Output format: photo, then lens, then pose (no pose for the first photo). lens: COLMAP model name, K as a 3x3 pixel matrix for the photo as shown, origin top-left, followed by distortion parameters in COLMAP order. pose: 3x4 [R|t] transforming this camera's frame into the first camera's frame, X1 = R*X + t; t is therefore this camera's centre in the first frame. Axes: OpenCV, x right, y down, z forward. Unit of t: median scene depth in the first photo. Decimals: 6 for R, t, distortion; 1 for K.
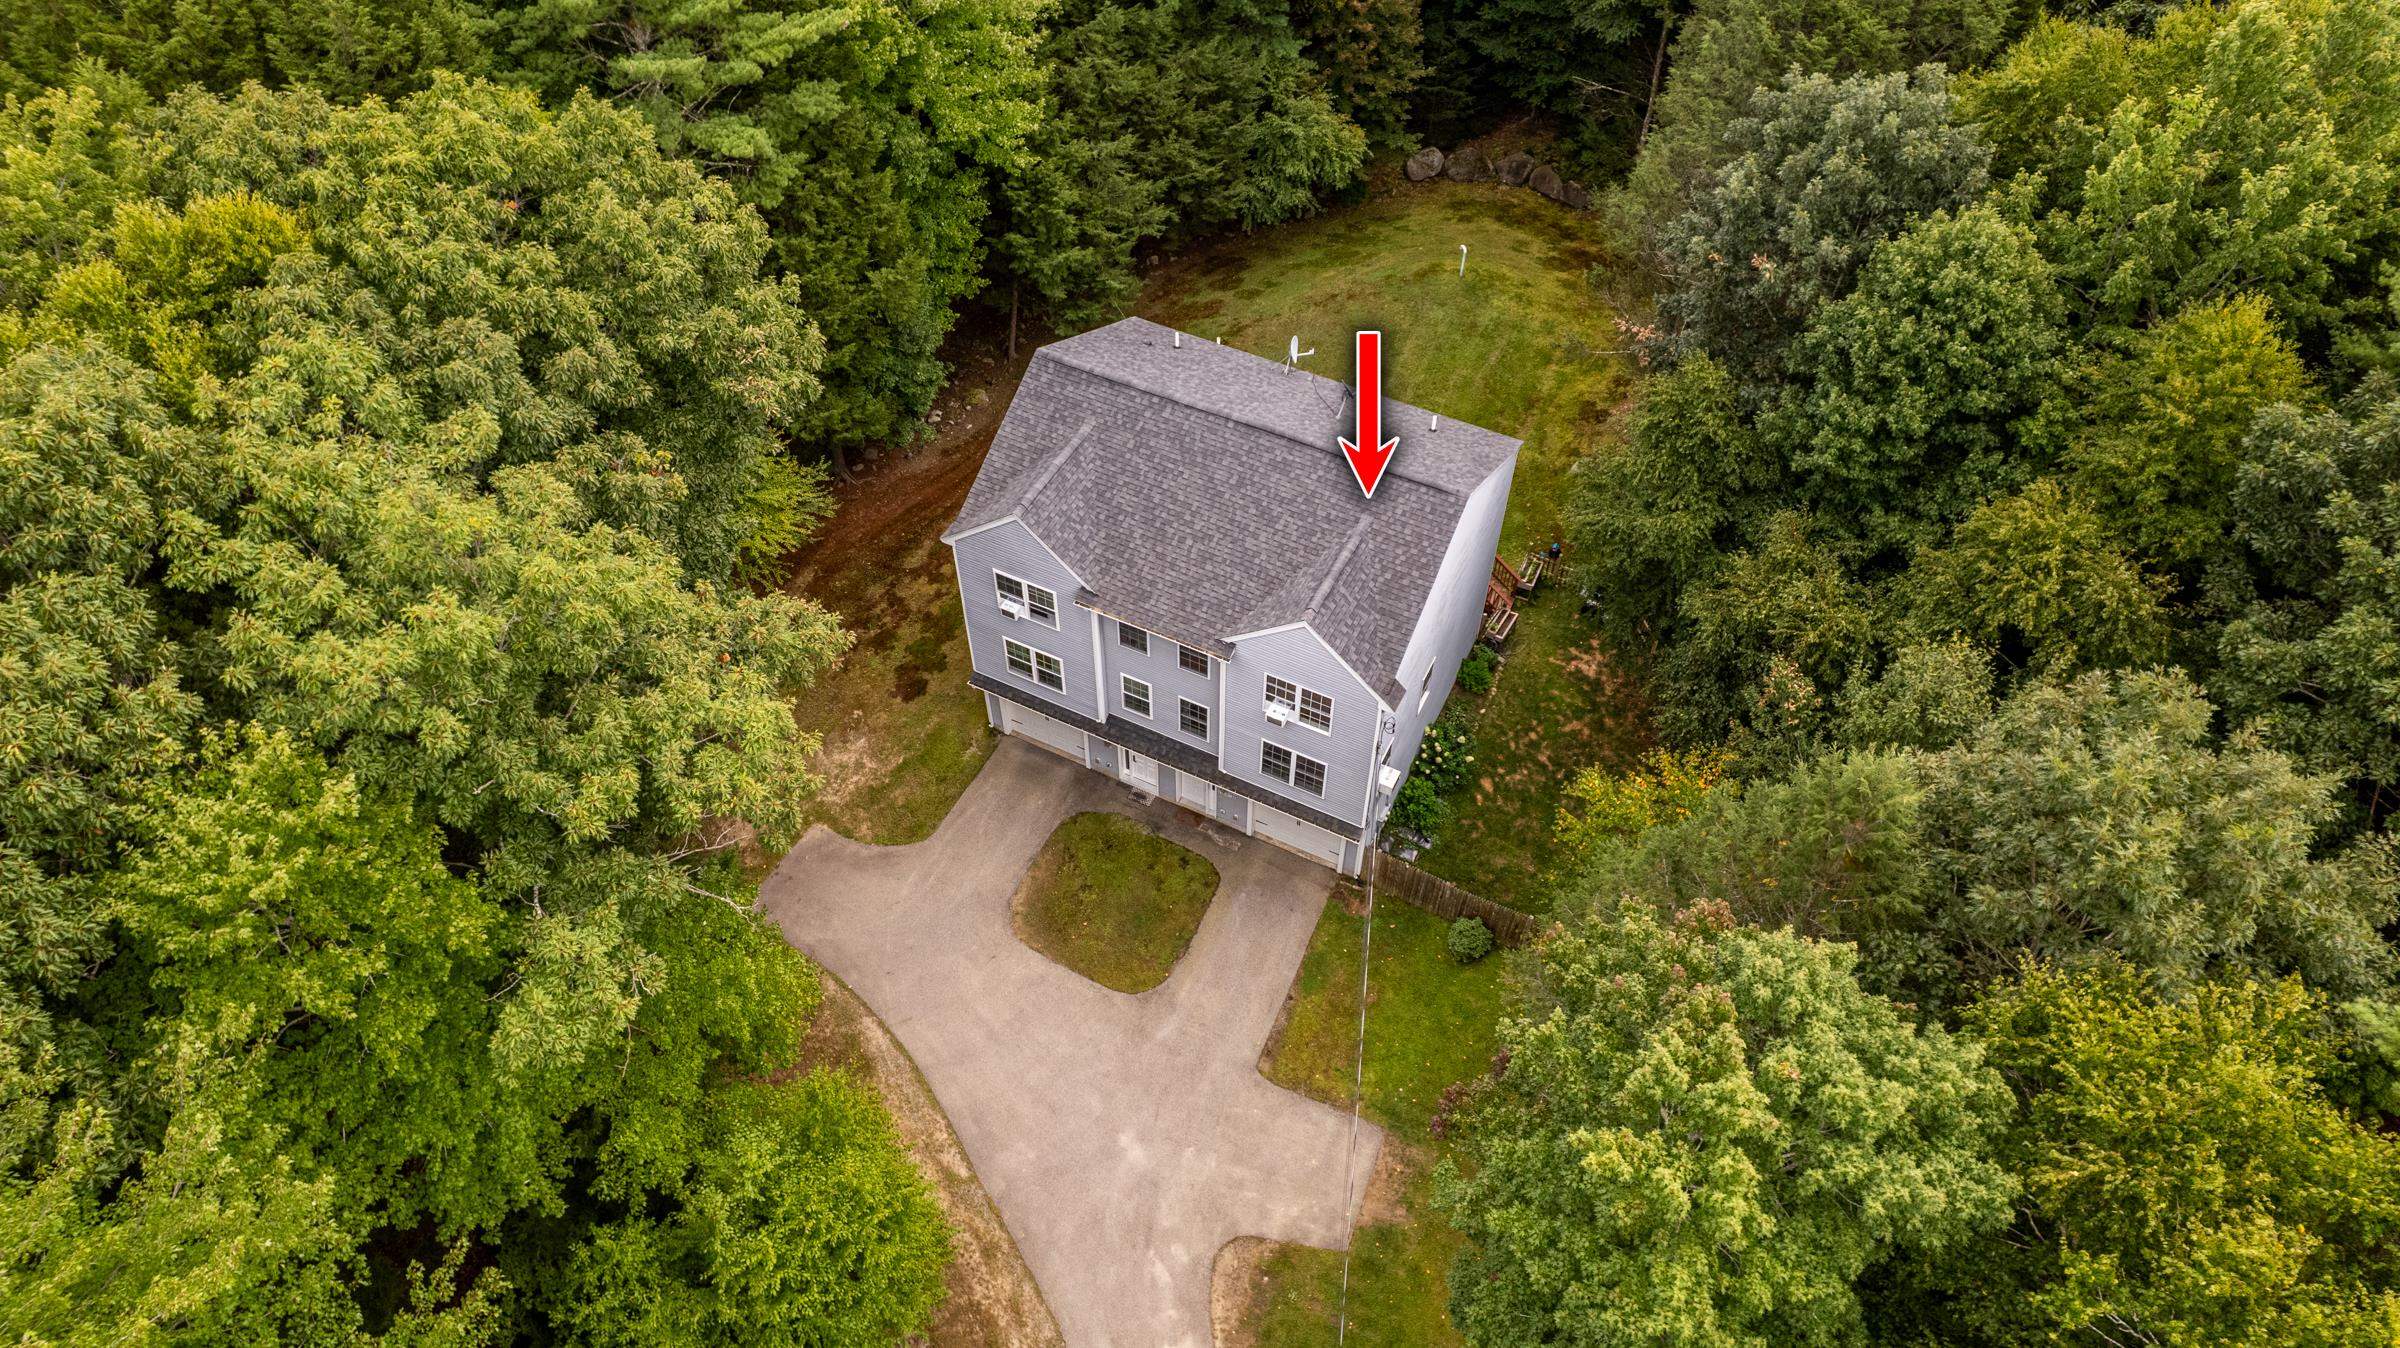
lens RADIAL K [[1545.0, 0, 1202.3], [0, 1545.0, 668.4], [0, 0, 1]] dist [-0.057020, 0.028097]
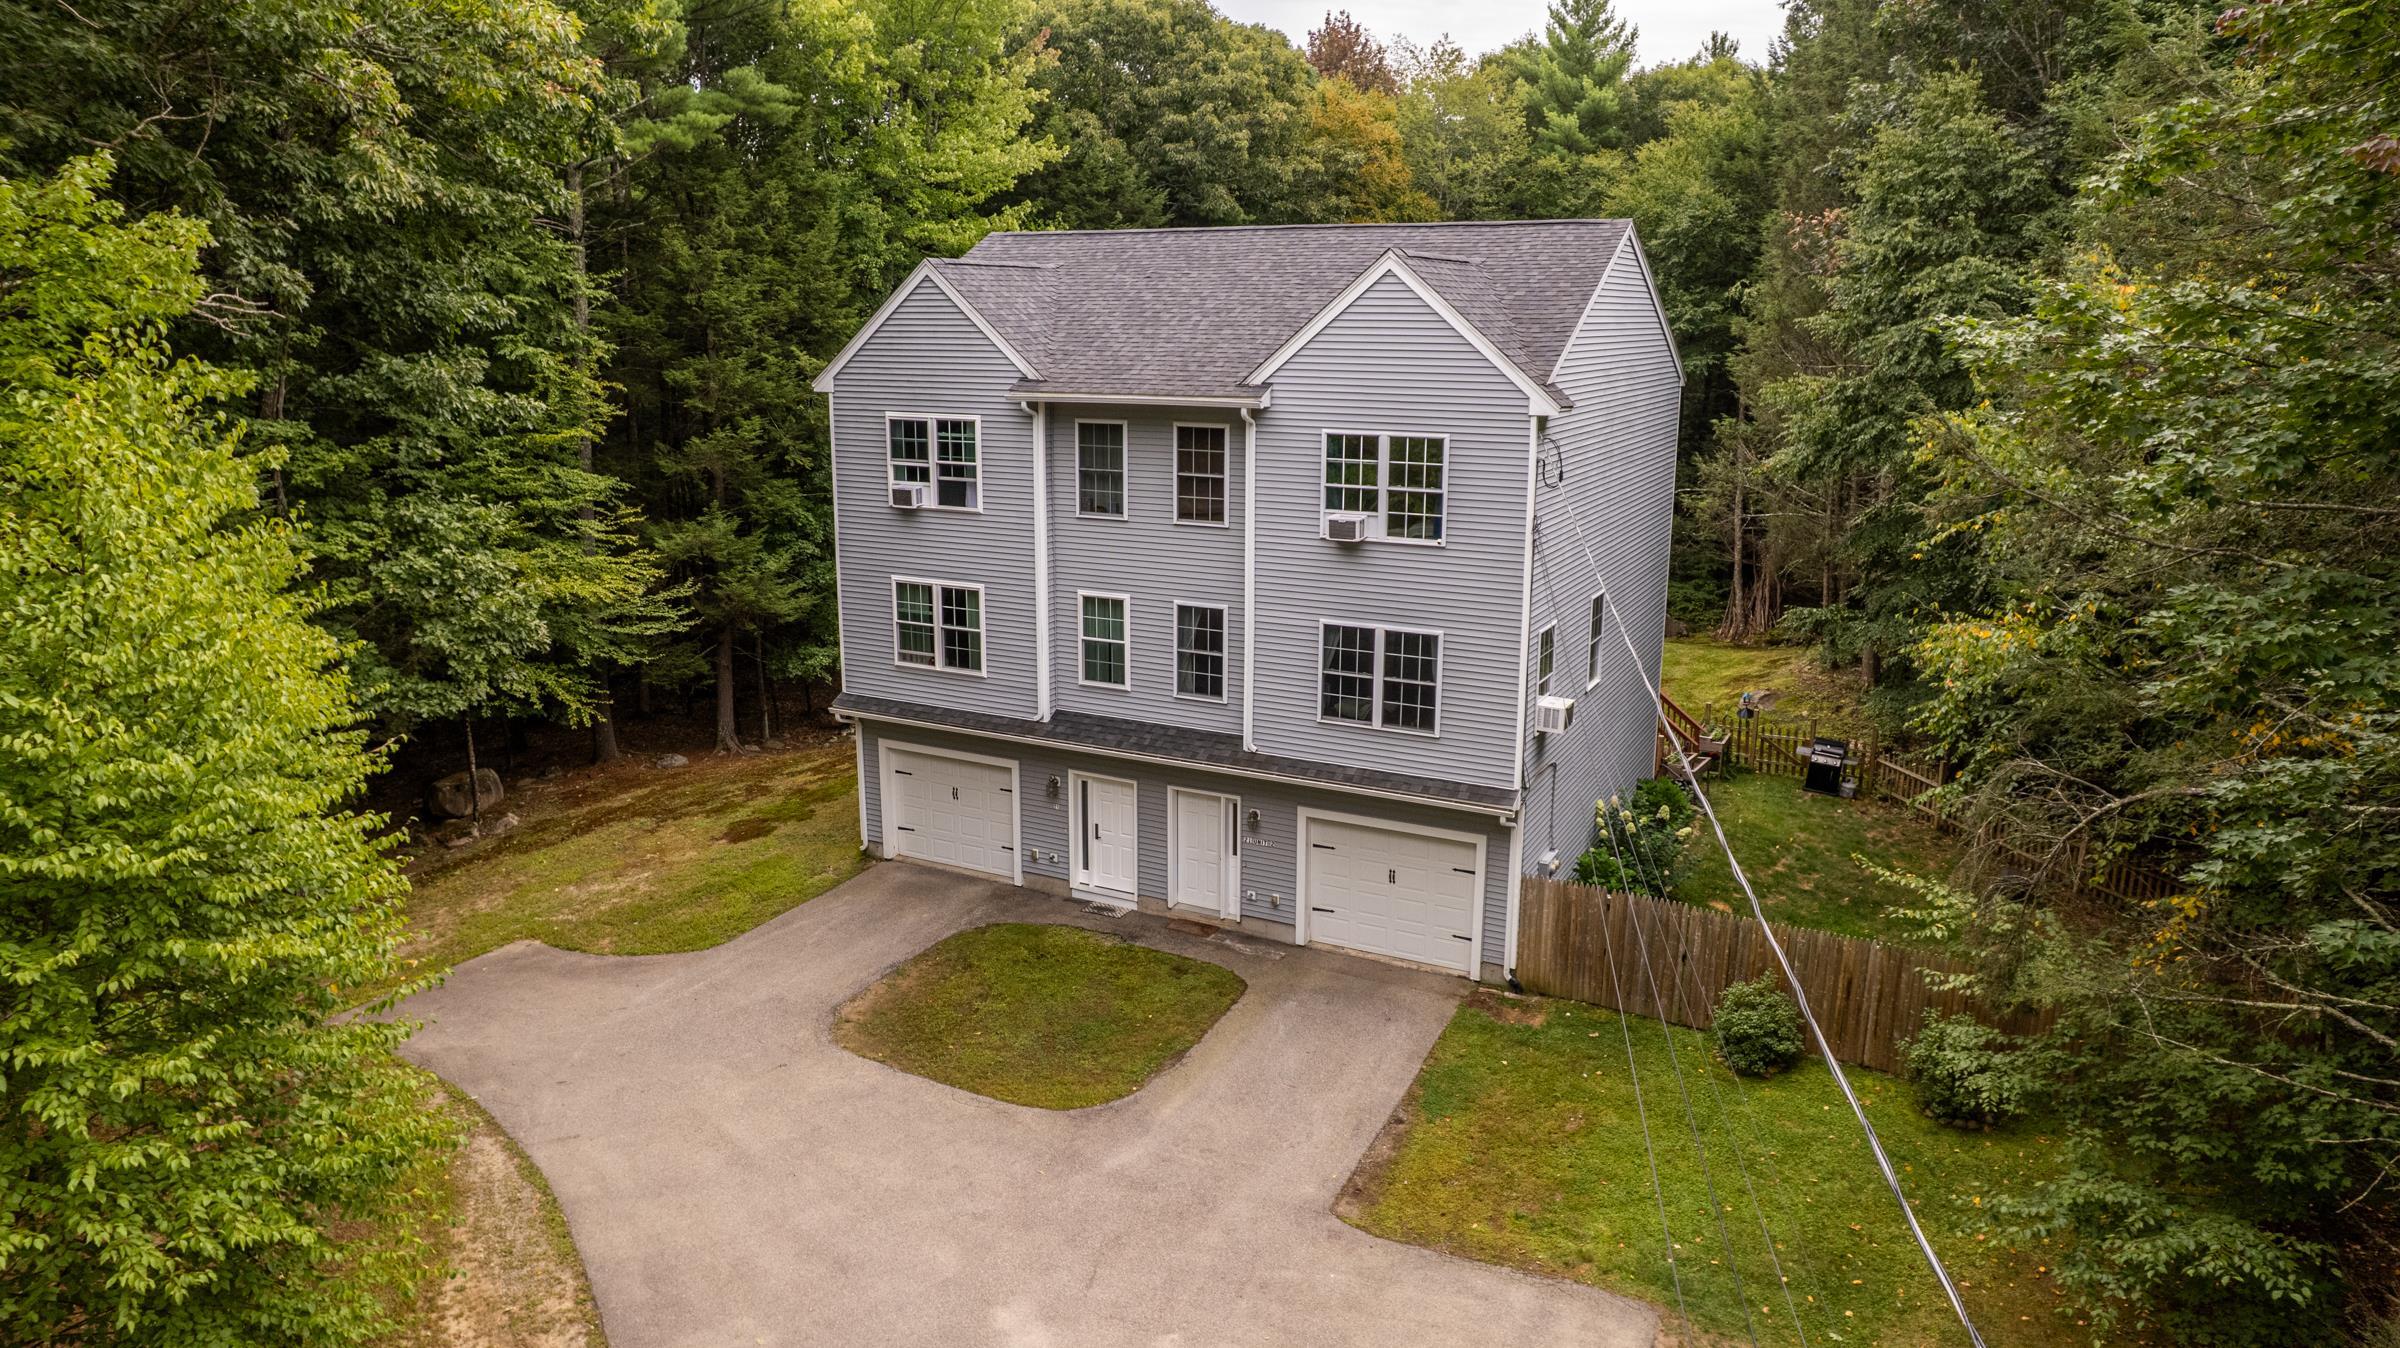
lens RADIAL K [[1545.0, 0, 1198.5], [0, 1545.0, 669.1], [0, 0, 1]] dist [-0.057020, 0.028097]
pose [[0.999731, 0.005712, -0.022471, 0.006684], [-0.018279, 0.790402, -0.612315, 0.388462], [0.014264, 0.612561, 0.790294, 0.547146]]
